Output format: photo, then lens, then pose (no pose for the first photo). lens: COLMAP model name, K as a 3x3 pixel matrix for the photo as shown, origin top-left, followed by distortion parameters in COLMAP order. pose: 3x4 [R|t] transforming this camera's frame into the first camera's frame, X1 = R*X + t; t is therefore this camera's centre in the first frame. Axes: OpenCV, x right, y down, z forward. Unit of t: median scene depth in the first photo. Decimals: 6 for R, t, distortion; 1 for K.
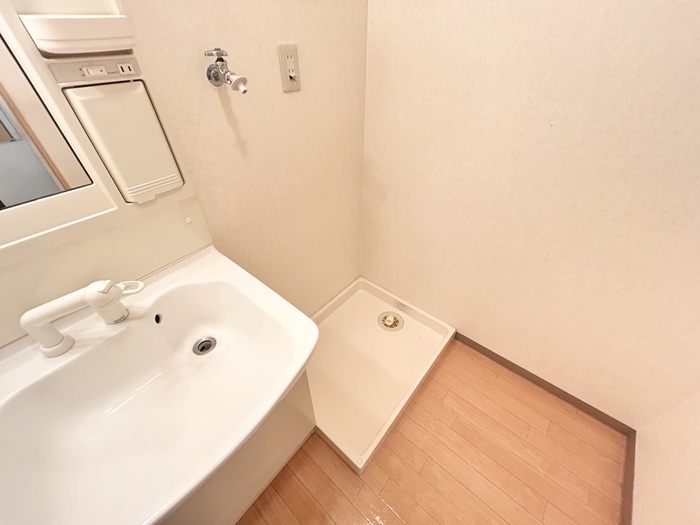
lens RADIAL K [[281.1, 0, 350.0], [0, 281.1, 262.3], [0, 0, 1]] dist [-0.001407, 0.000228]
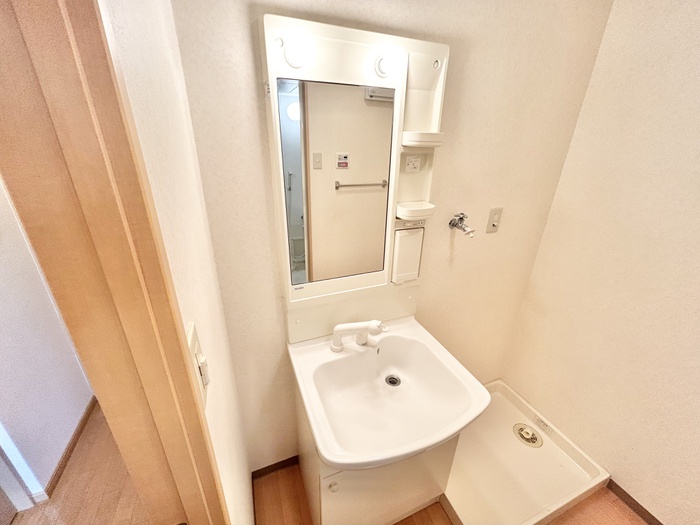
lens RADIAL K [[281.1, 0, 348.1], [0, 281.1, 260.7], [0, 0, 1]] dist [-0.001407, 0.000228]
pose [[0.881289, 0.201818, -0.427316, -0.238189], [-0.318636, 0.921534, -0.221916, 0.128849], [0.349000, 0.331731, 0.876444, -0.619259]]
